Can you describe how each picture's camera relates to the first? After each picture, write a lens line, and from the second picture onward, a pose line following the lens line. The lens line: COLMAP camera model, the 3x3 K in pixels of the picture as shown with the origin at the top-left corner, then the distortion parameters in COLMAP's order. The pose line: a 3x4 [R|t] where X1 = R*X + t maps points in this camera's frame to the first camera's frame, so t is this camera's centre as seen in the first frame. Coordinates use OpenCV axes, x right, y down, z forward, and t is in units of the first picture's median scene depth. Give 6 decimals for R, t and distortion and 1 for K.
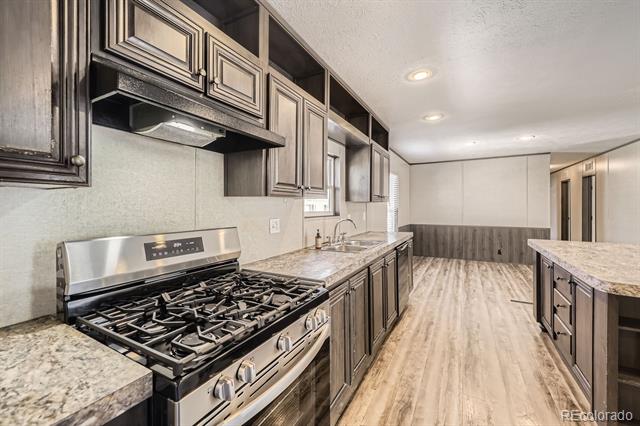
lens RADIAL K [[261.6, 0, 315.8], [0, 261.6, 208.6], [0, 0, 1]] dist [0.013083, -0.002385]
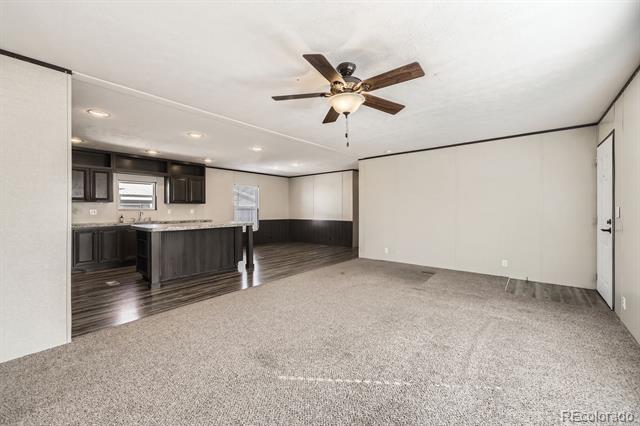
lens RADIAL K [[245.2, 0, 315.4], [0, 245.2, 210.1], [0, 0, 1]] dist [-0.000253, 0.000053]
pose [[0.981712, -0.000040, -0.190373, 1.728804], [-0.000528, 0.999996, -0.002934, 0.033925], [0.190372, 0.002981, 0.981708, -0.779258]]
